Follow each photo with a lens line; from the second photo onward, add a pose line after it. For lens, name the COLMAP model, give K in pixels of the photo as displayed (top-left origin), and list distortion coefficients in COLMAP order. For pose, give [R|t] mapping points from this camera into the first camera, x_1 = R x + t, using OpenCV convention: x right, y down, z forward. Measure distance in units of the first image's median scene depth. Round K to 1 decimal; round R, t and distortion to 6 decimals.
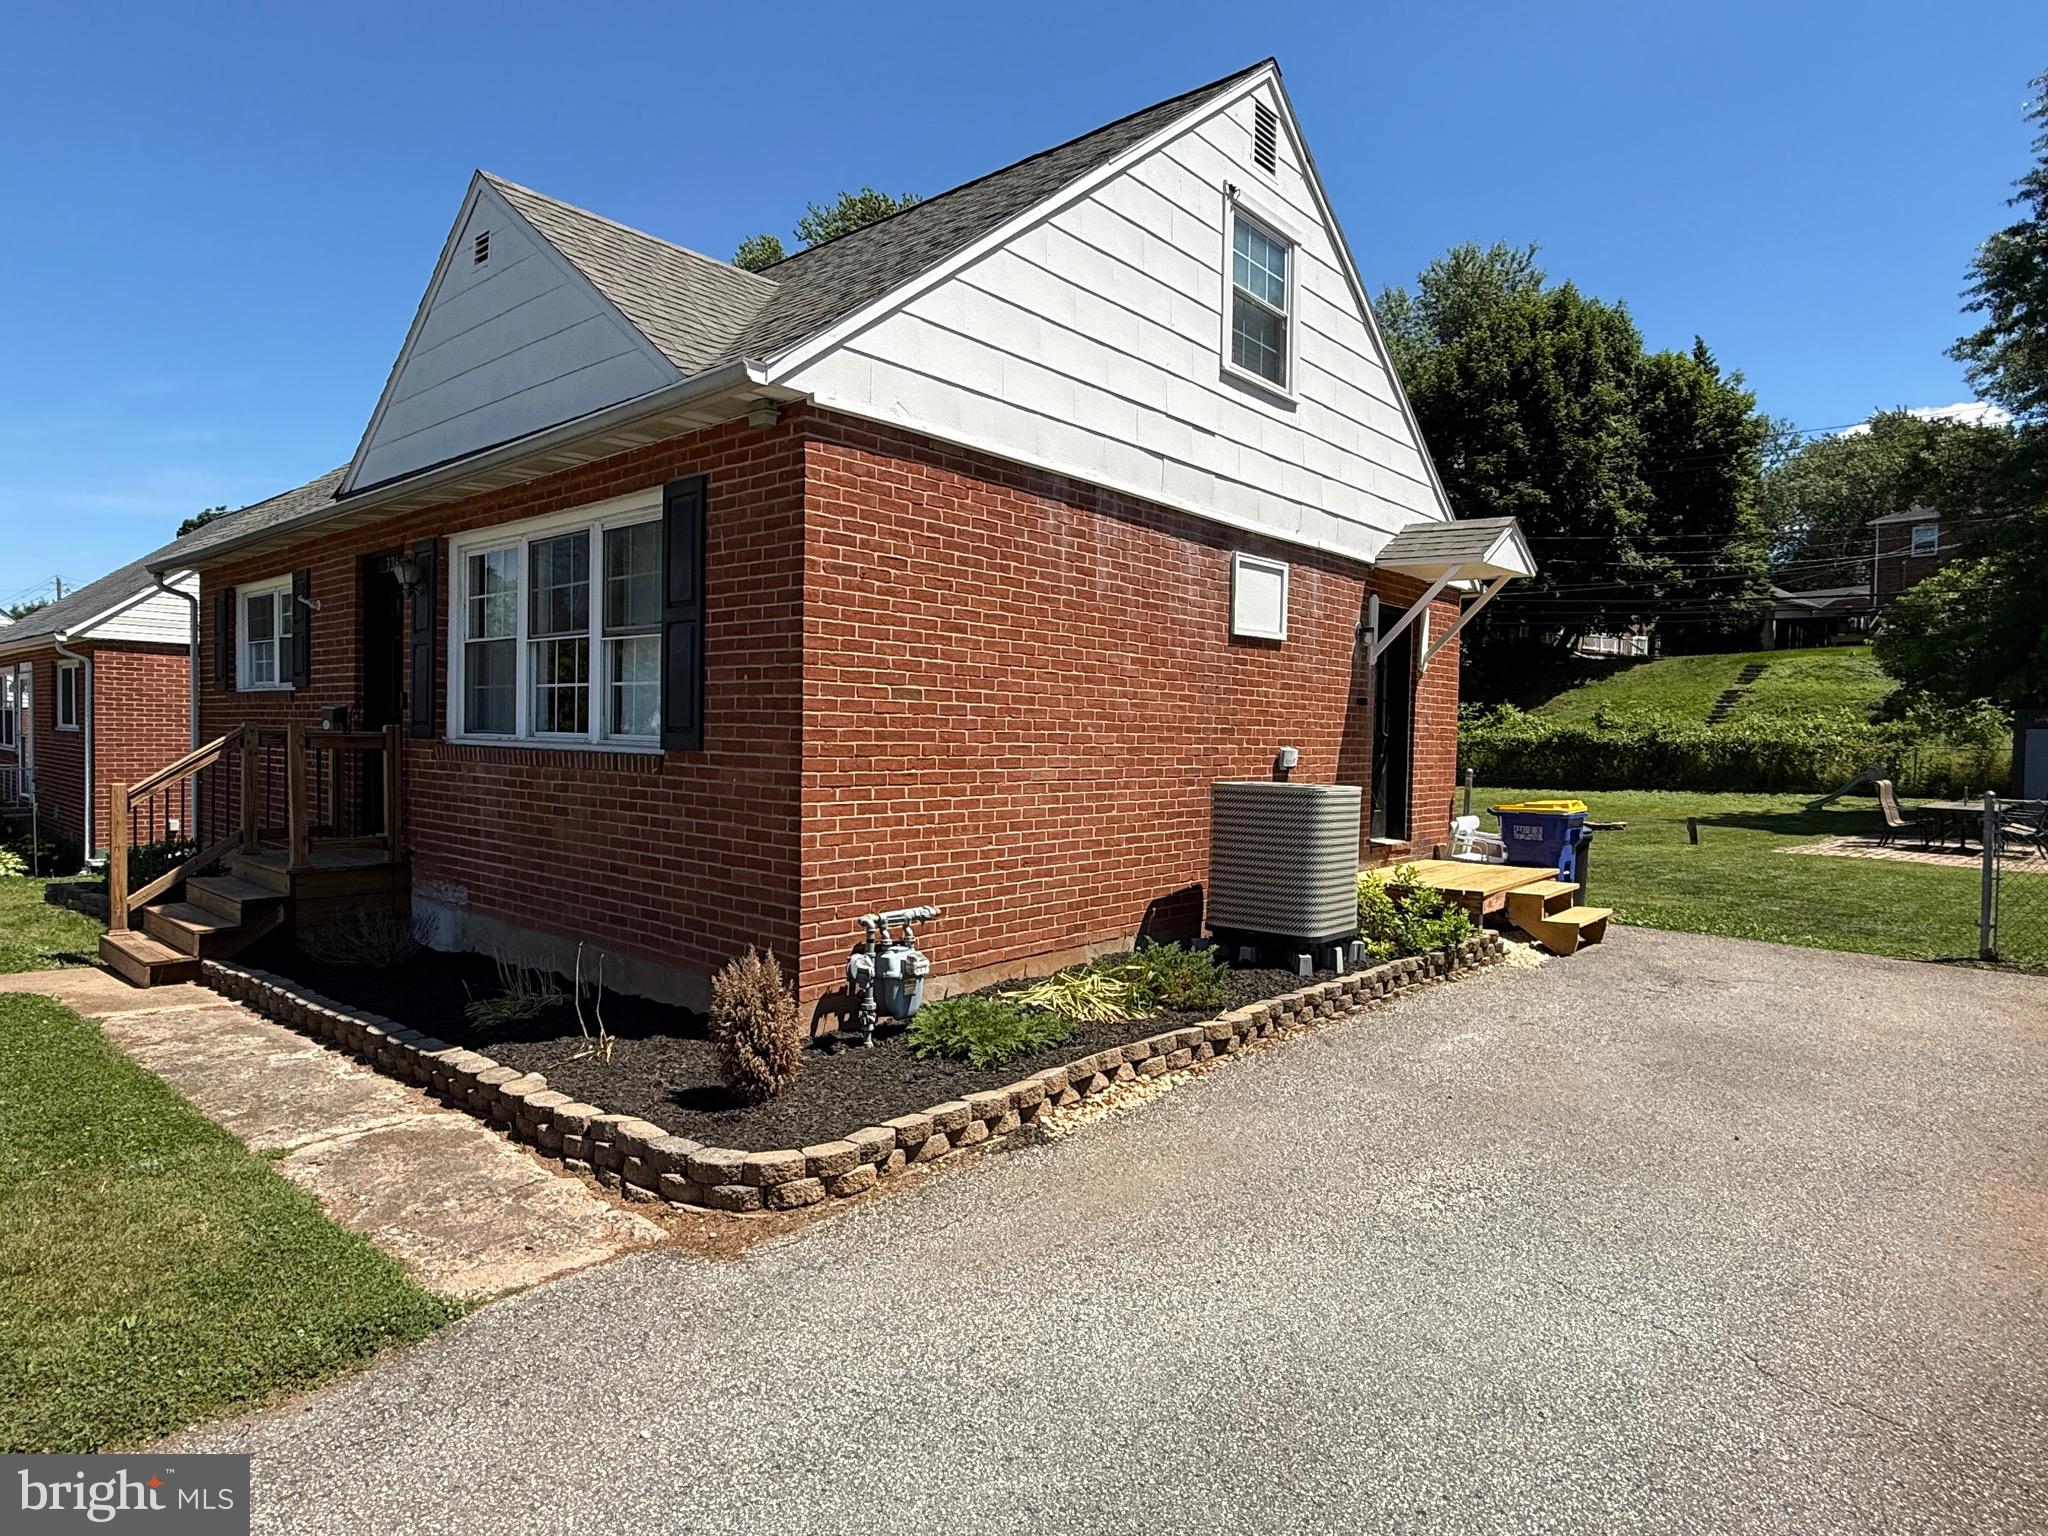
lens RADIAL K [[1151.3, 0, 1023.8], [0, 1151.3, 765.2], [0, 0, 1]] dist [-0.001961, -0.000568]
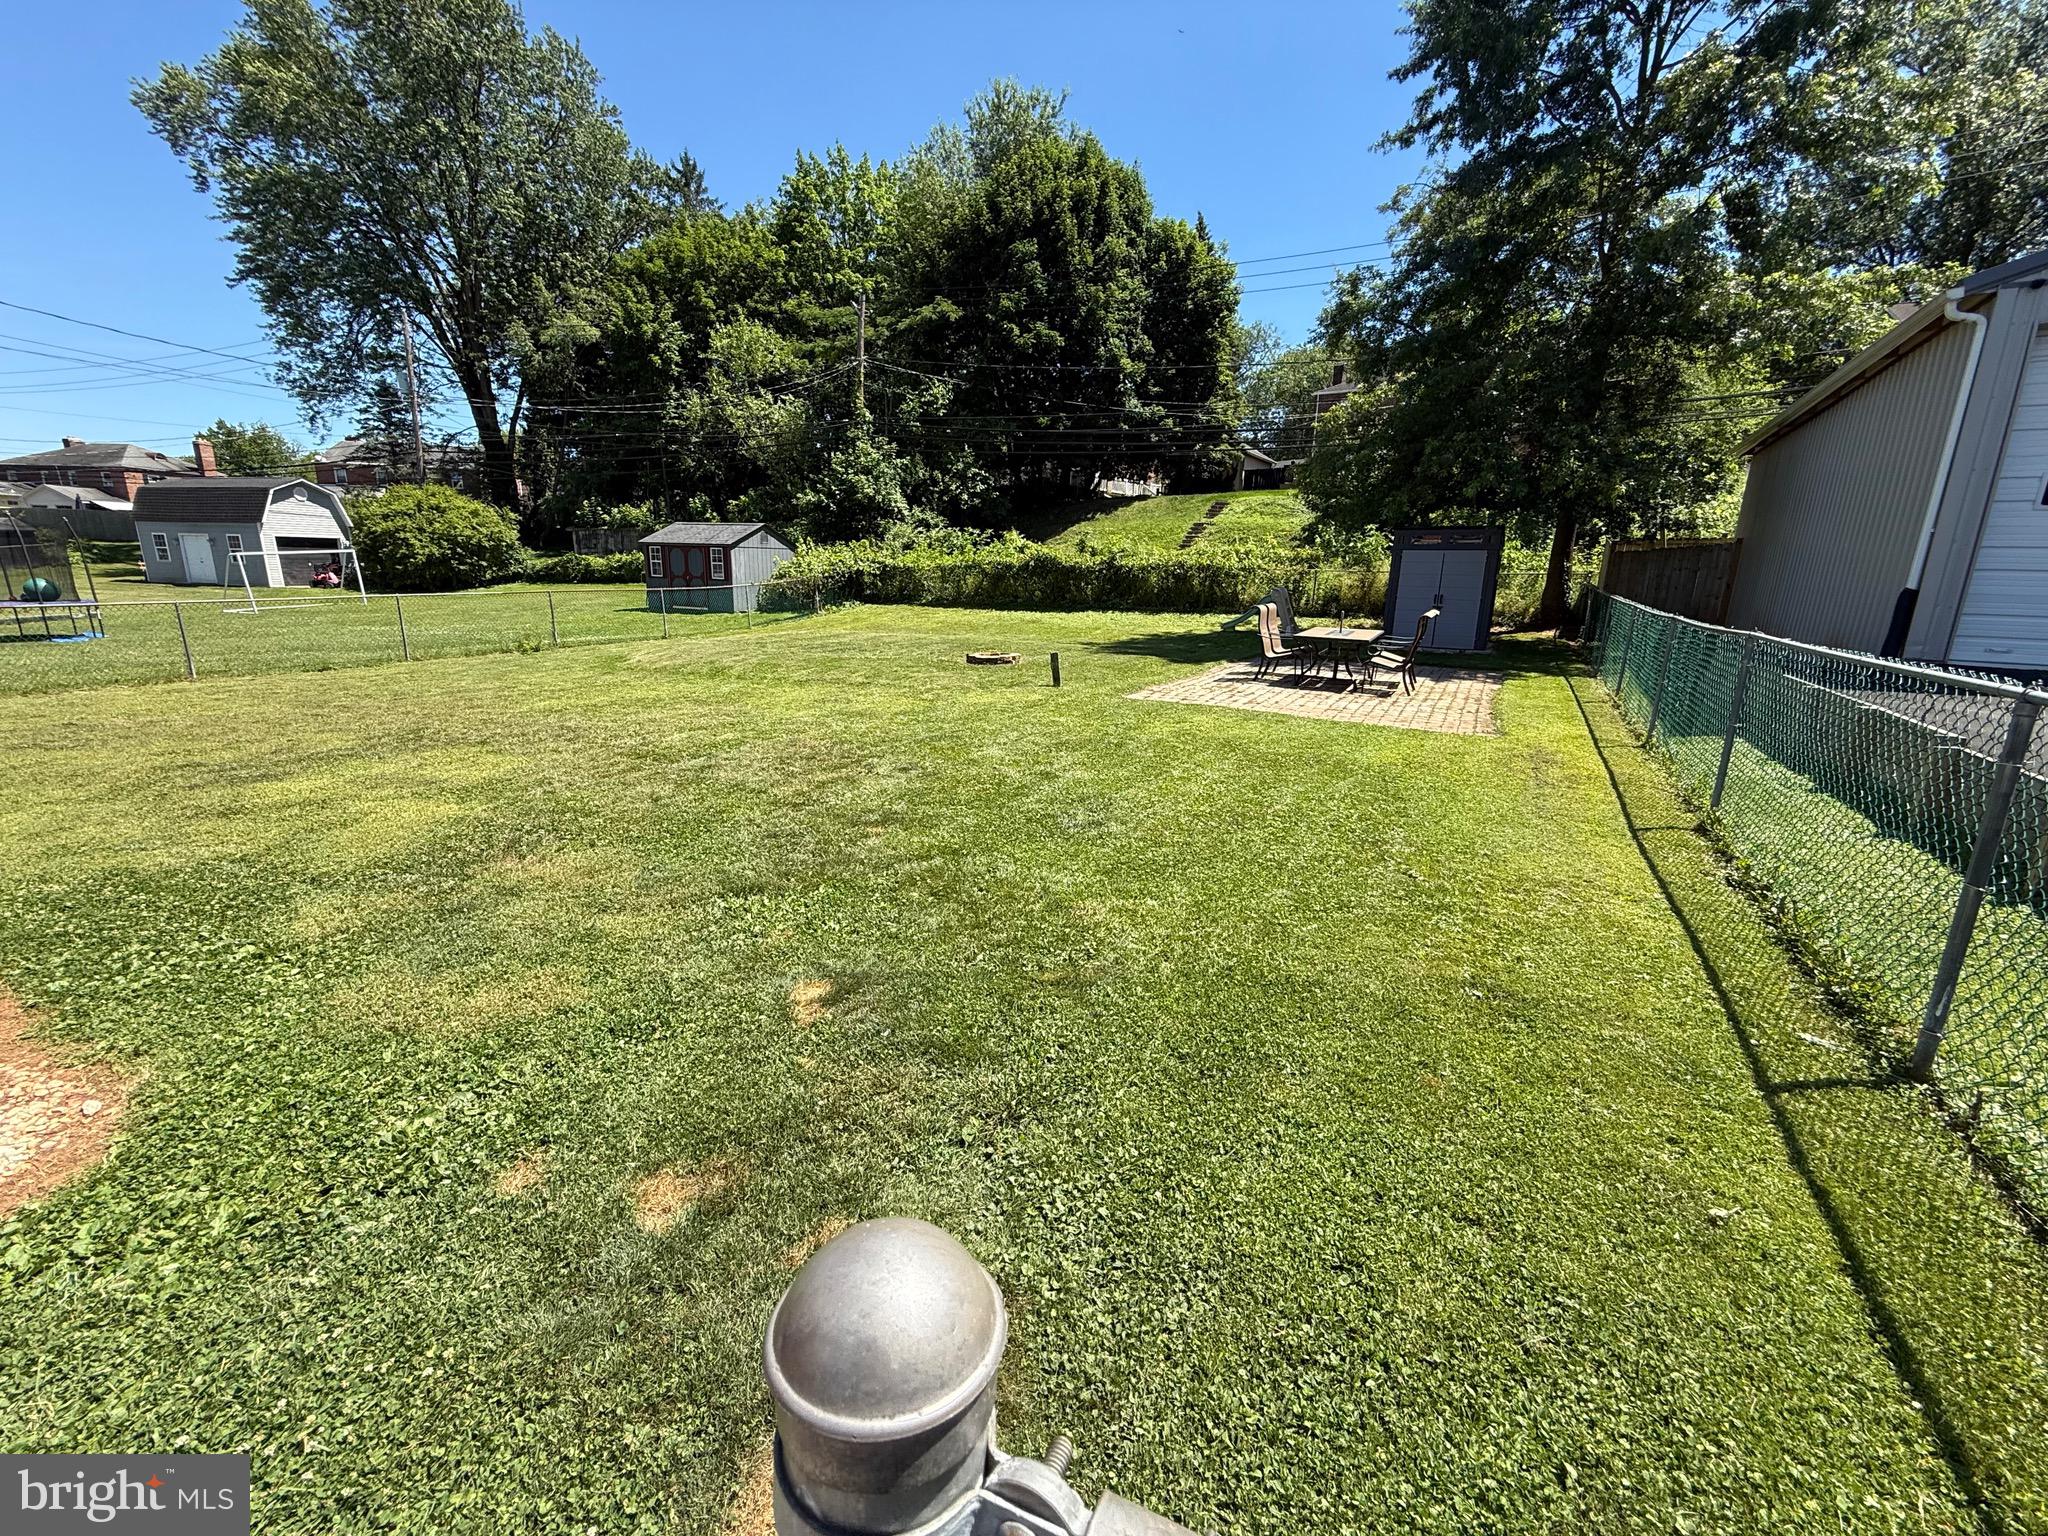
lens RADIAL K [[825.5, 0, 1021.9], [0, 825.5, 771.0], [0, 0, 1]] dist [0.002110, 0.000896]
pose [[0.954687, -0.067369, 0.289886, 0.156068], [0.003220, 0.976324, 0.216290, 0.000314], [-0.297594, -0.205556, 0.932301, 0.181249]]
